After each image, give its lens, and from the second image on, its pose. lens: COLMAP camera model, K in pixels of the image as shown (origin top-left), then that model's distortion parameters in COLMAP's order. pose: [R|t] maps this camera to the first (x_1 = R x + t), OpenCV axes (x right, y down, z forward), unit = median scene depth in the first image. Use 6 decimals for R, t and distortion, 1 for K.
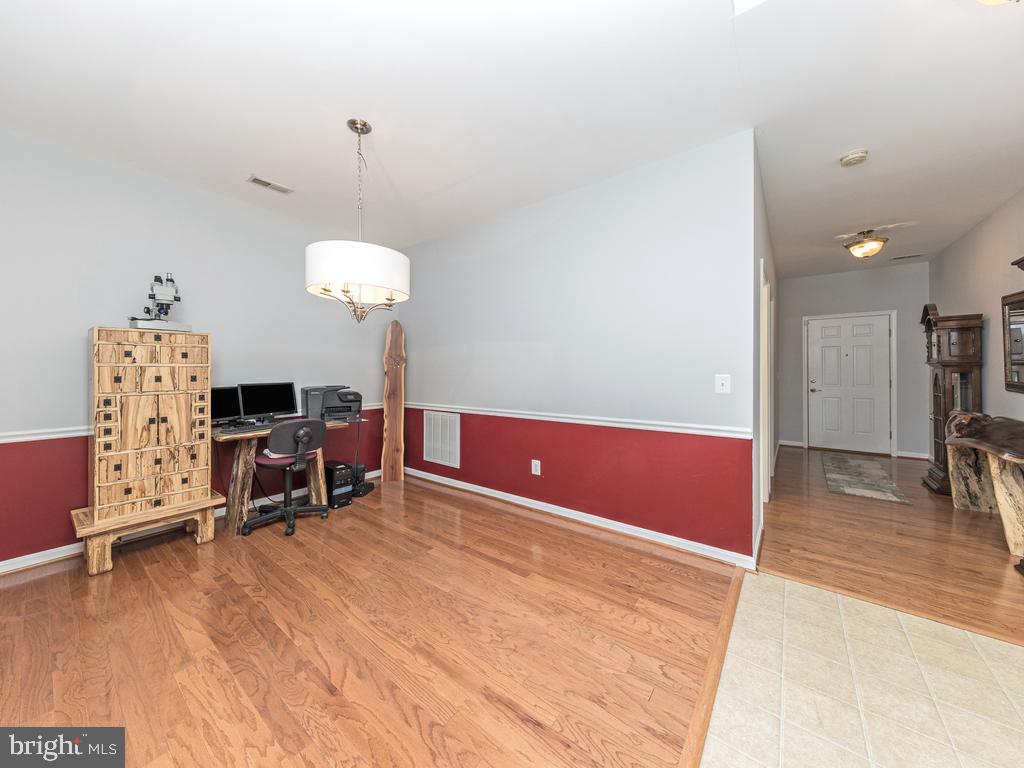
lens RADIAL K [[355.2, 0, 516.7], [0, 355.2, 374.1], [0, 0, 1]] dist [0.000485, 0.000129]
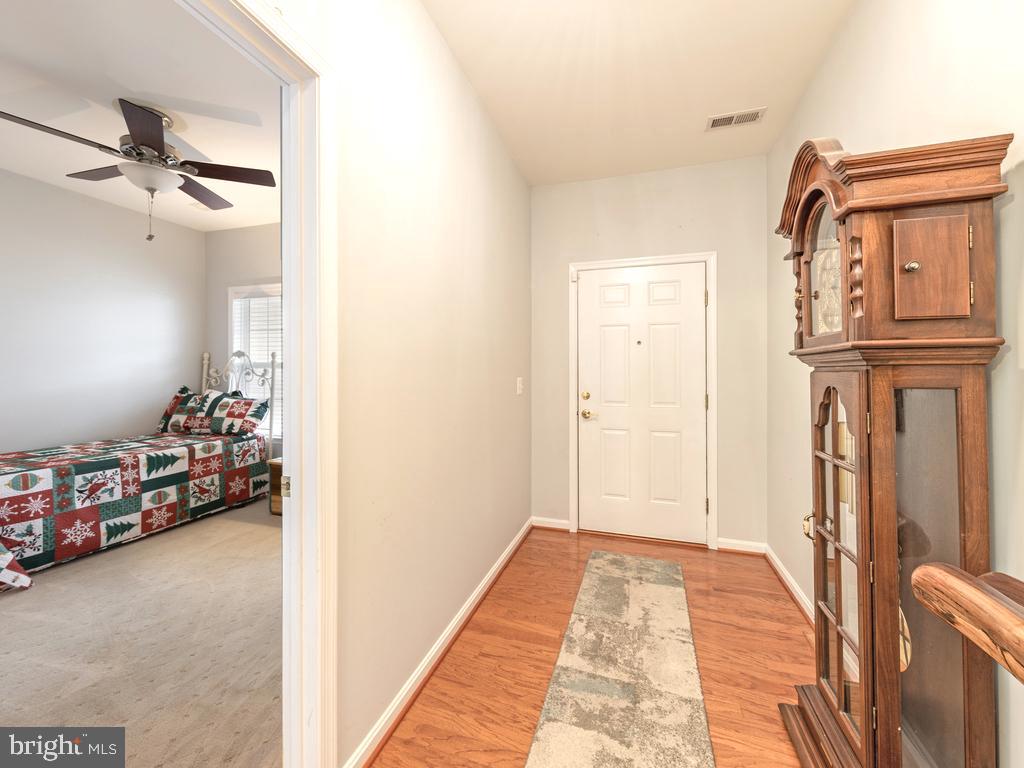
lens RADIAL K [[388.7, 0, 512.0], [0, 388.7, 384.0], [0, 0, 1]] dist [-0.000059, -0.000003]
pose [[0.941723, -0.018853, 0.335861, 0.188888], [0.011755, 0.999663, 0.023155, -0.003359], [-0.336184, -0.017857, 0.941627, 0.179027]]
